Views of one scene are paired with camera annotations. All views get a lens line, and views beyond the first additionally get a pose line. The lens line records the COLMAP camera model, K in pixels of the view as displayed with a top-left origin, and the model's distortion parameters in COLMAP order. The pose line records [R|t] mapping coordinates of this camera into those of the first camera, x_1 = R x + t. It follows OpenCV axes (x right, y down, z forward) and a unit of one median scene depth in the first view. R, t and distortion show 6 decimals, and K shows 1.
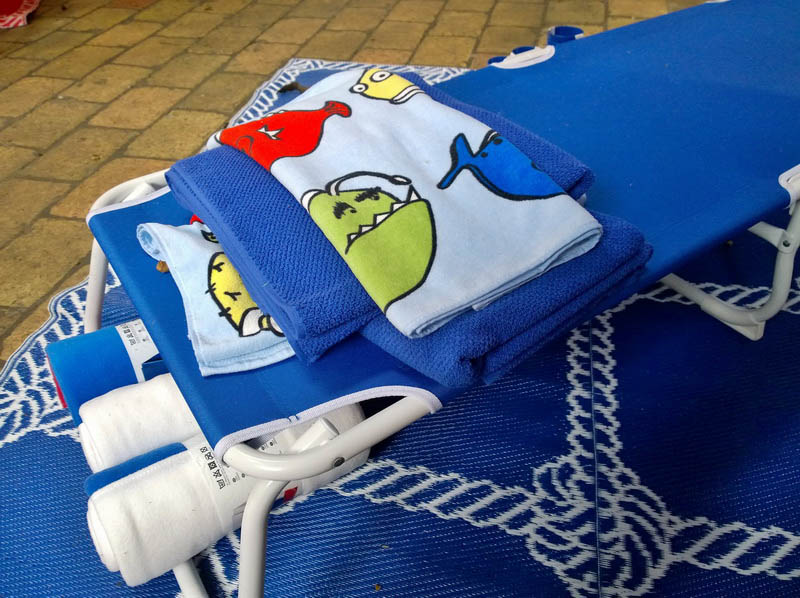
lens RADIAL K [[639.6, 0, 400.6], [0, 639.6, 297.2], [0, 0, 1]] dist [0.010327, -0.003220]
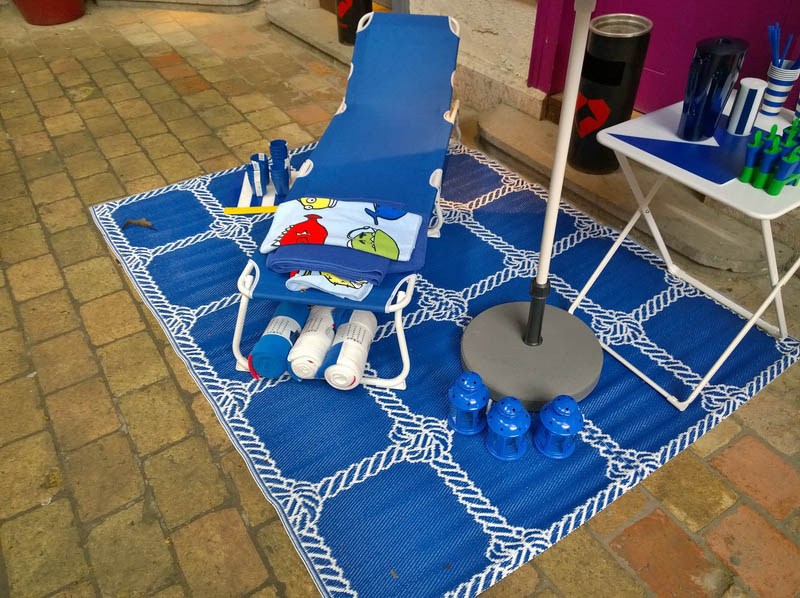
lens RADIAL K [[639.6, 0, 400.3], [0, 639.6, 299.6], [0, 0, 1]] dist [0.010327, -0.003220]
pose [[0.697803, -0.447011, 0.559690, -1.644967], [0.453969, 0.880398, 0.137159, -0.202876], [-0.554061, 0.158372, 0.817273, -1.494294]]
